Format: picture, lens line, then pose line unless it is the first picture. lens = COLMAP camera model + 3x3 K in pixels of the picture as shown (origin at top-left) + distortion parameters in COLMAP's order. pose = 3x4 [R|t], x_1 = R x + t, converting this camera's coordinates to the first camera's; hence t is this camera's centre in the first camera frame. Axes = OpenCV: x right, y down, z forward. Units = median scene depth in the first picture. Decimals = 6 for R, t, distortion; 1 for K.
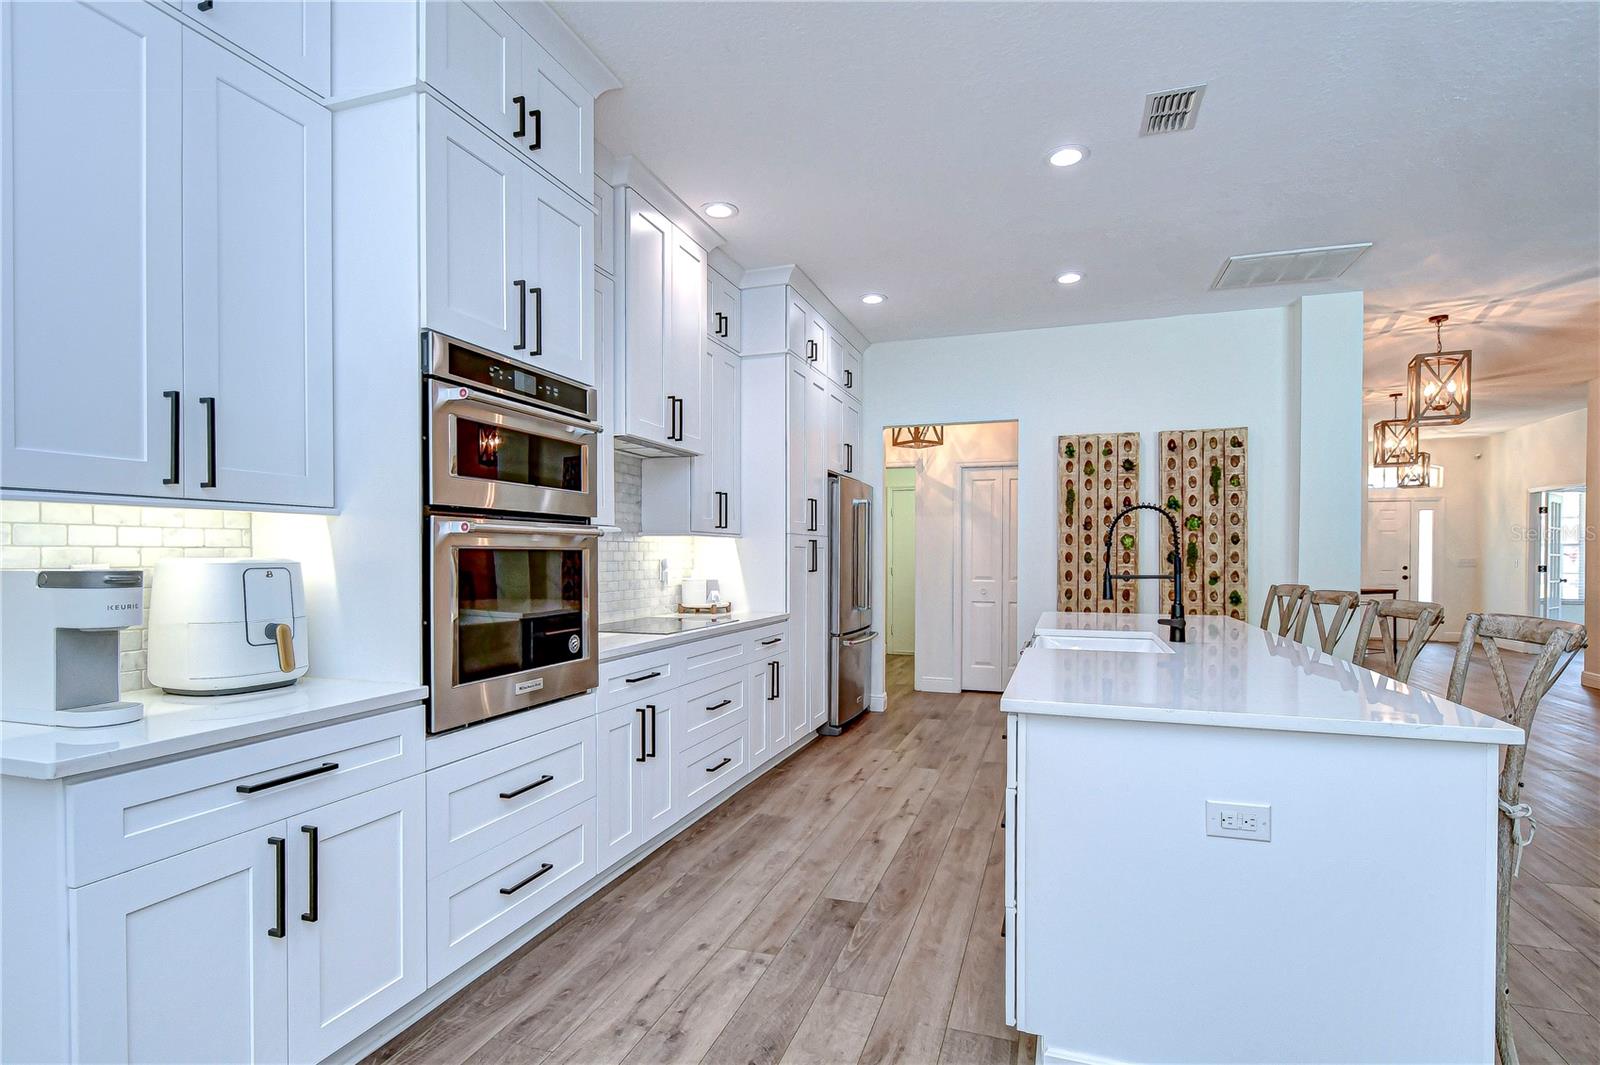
lens RADIAL K [[772.0, 0, 792.8], [0, 772.0, 567.0], [0, 0, 1]] dist [0.003168, -0.008545]
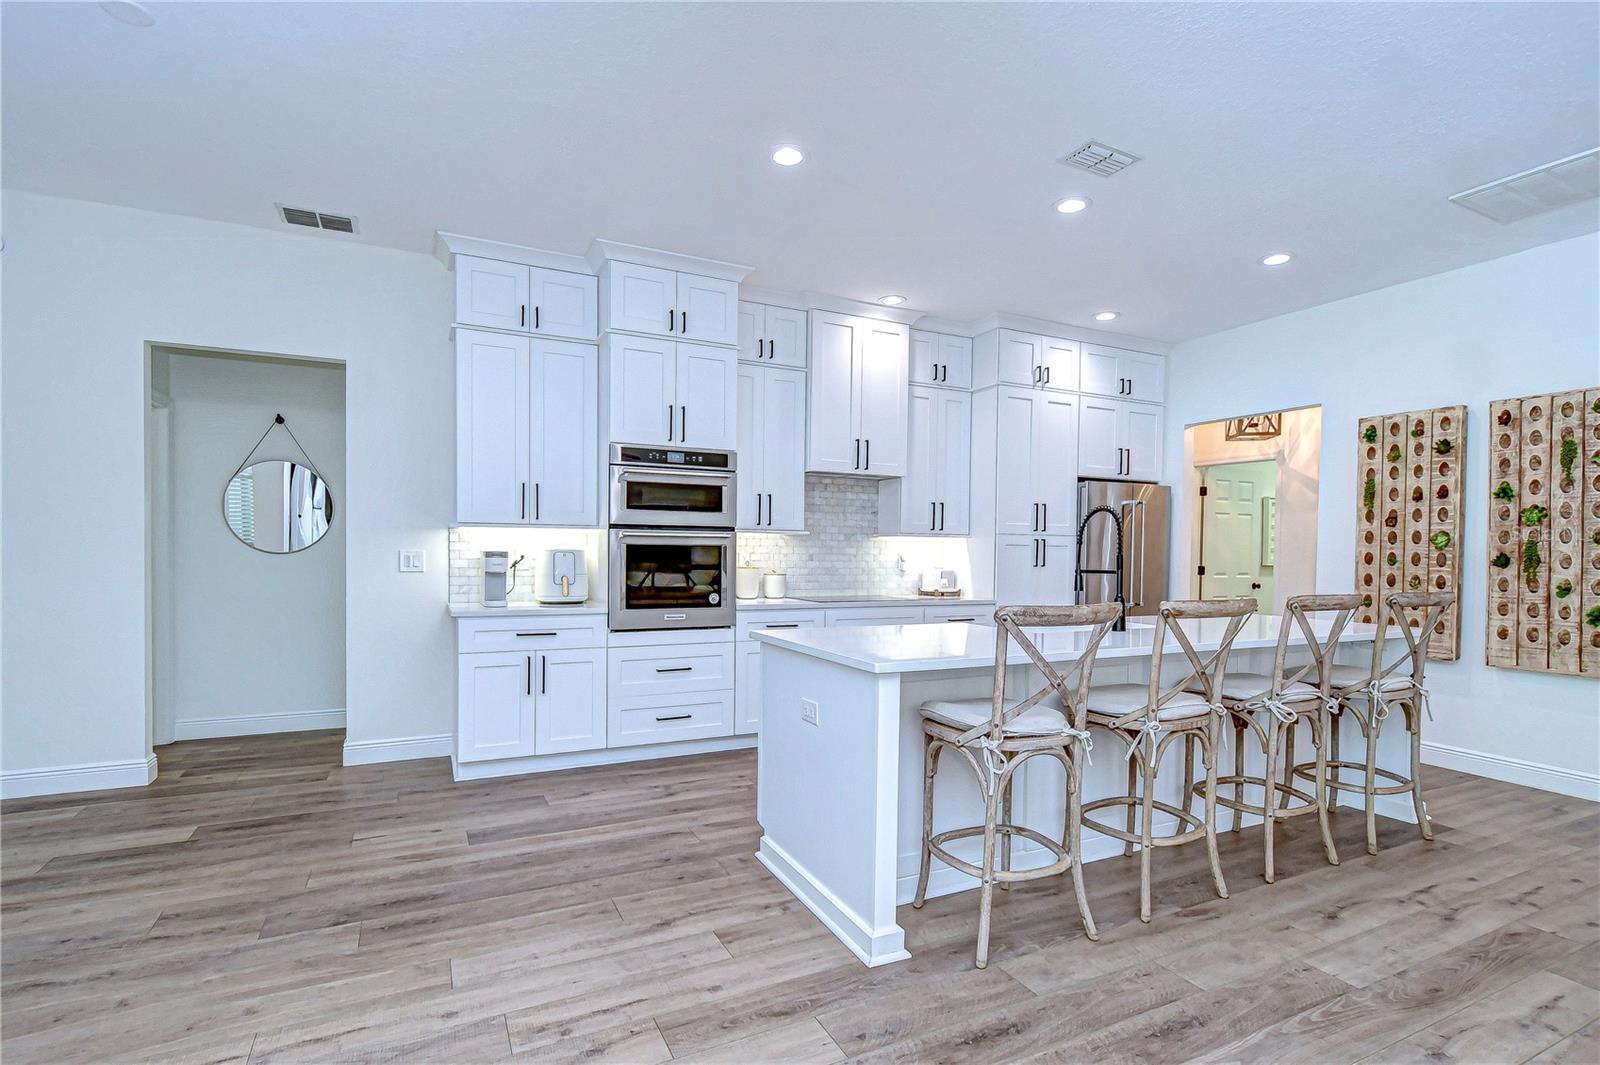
lens RADIAL K [[772.0, 0, 801.3], [0, 772.0, 568.4], [0, 0, 1]] dist [0.003168, -0.008545]
pose [[0.712923, 0.024799, -0.700804, 0.540940], [-0.021893, 0.999674, 0.013104, 0.001345], [0.700901, 0.006000, 0.713234, -0.062004]]
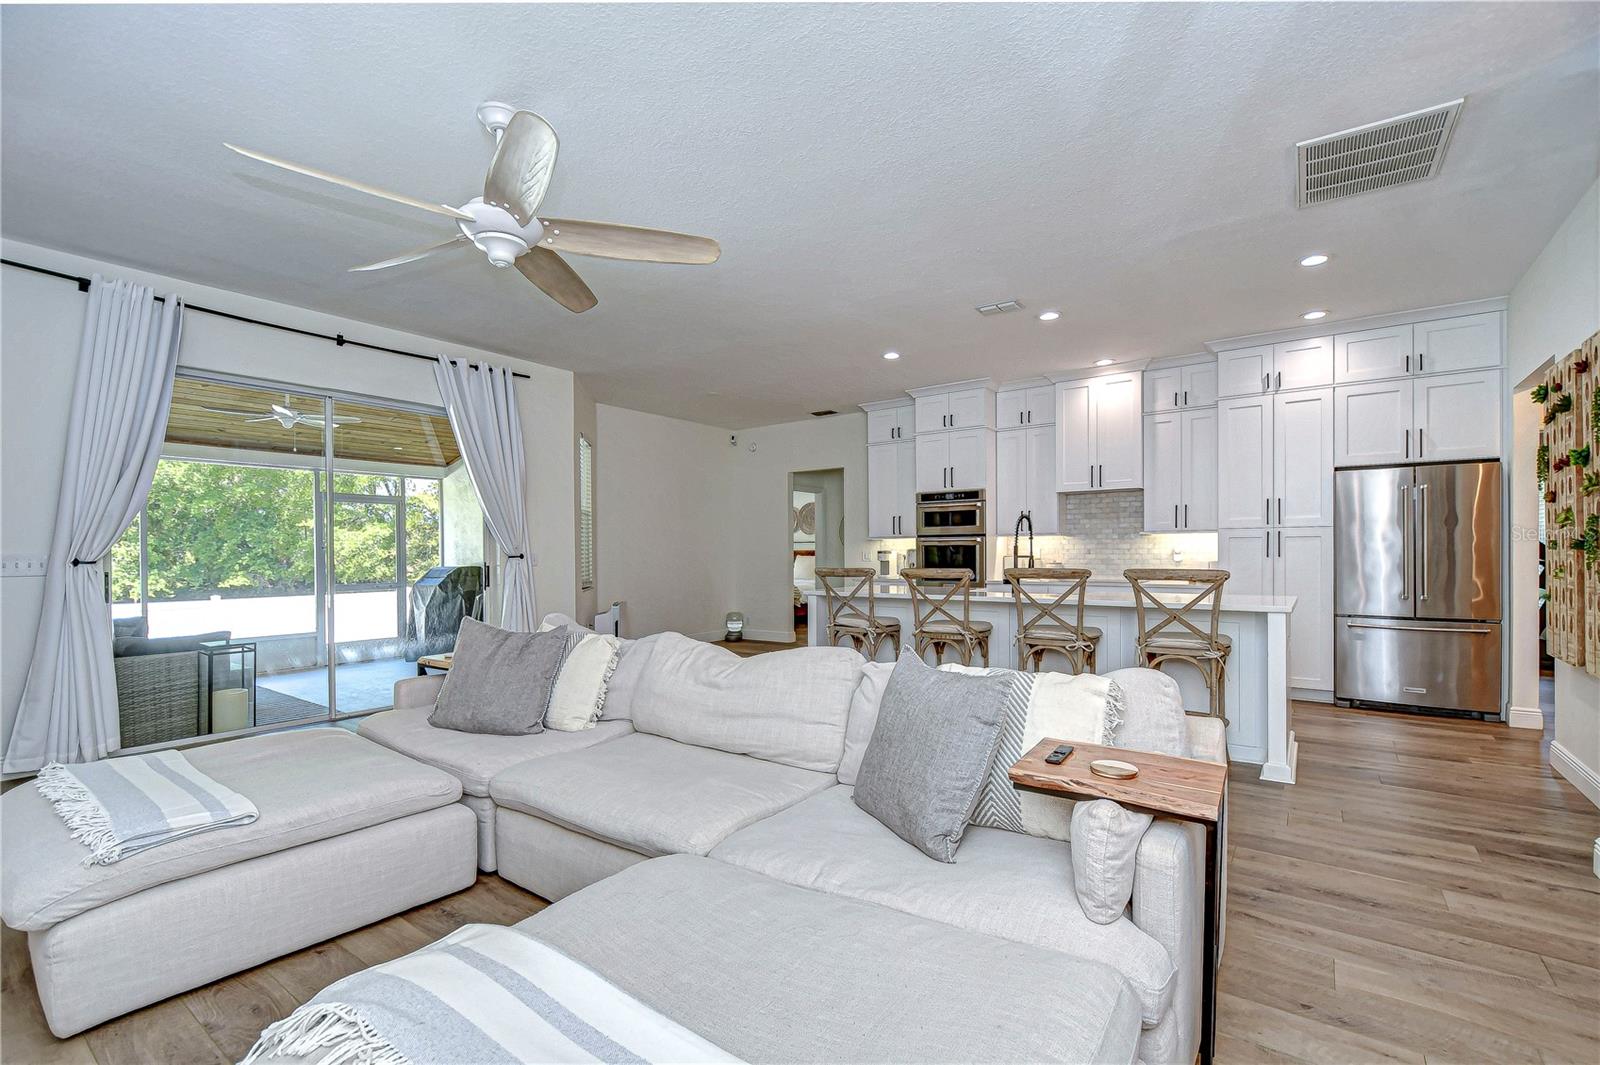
lens RADIAL K [[708.8, 0, 793.4], [0, 708.8, 555.1], [0, 0, 1]] dist [0.012638, -0.006887]
pose [[-0.294109, 0.005223, -0.955758, 1.261564], [-0.006503, 0.999951, 0.007466, 0.000018], [0.955750, 0.008411, -0.294061, 0.562403]]
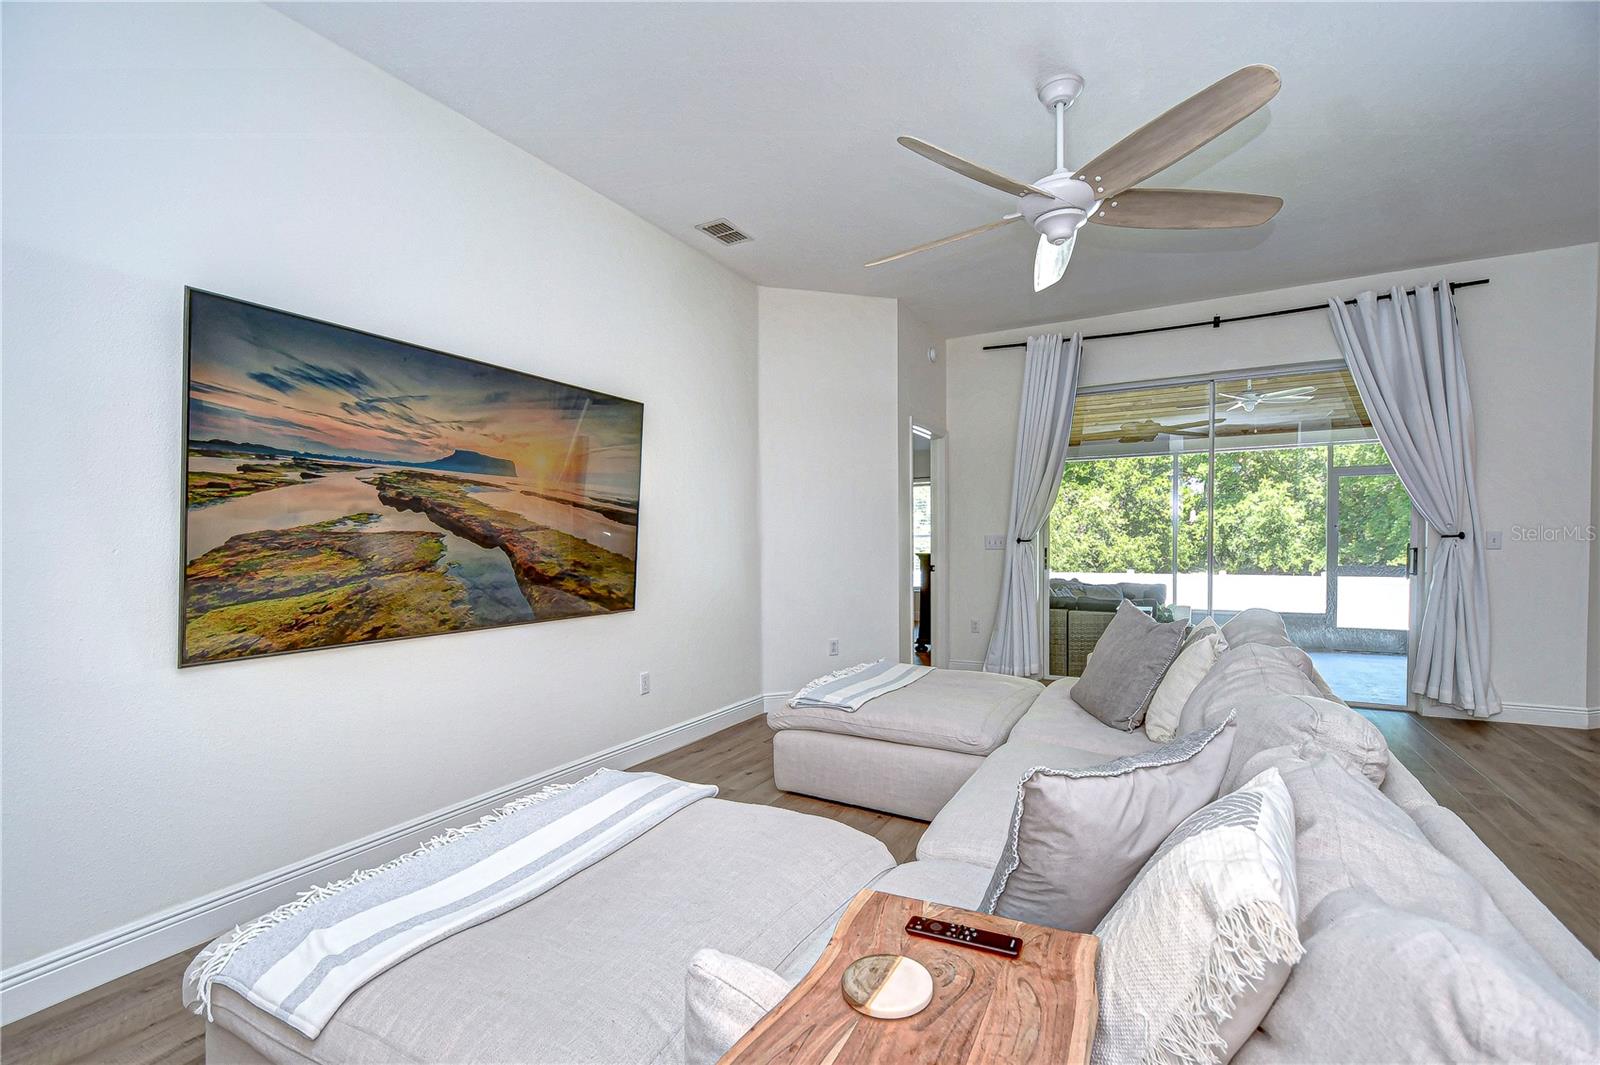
lens RADIAL K [[708.8, 0, 795.9], [0, 708.8, 556.6], [0, 0, 1]] dist [0.012638, -0.006887]
pose [[-0.986573, 0.002301, 0.163302, 0.916437], [0.008931, 0.999165, 0.039879, -0.003540], [-0.163074, 0.040802, -0.985770, 0.759978]]
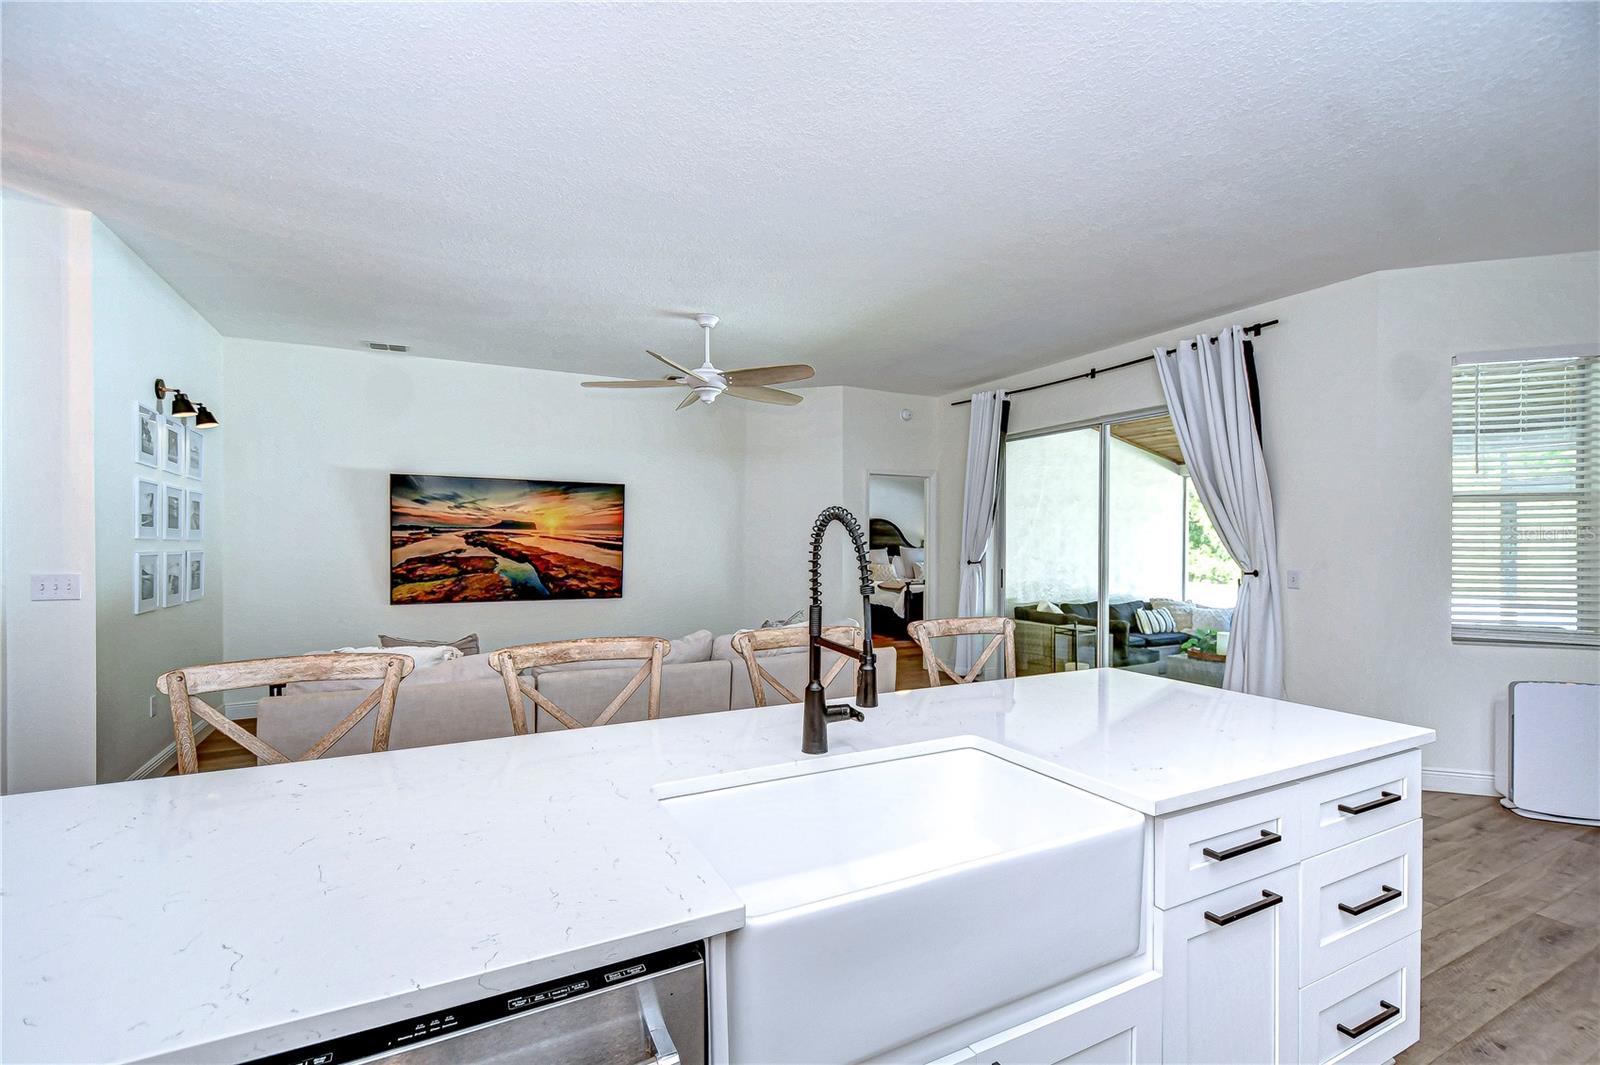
lens RADIAL K [[708.8, 0, 794.0], [0, 708.8, 540.4], [0, 0, 1]] dist [0.012638, -0.006887]
pose [[-0.721428, -0.006436, 0.692460, 0.083940], [0.005835, 0.999865, 0.015372, -0.044412], [-0.692465, 0.015130, -0.721292, 0.797512]]
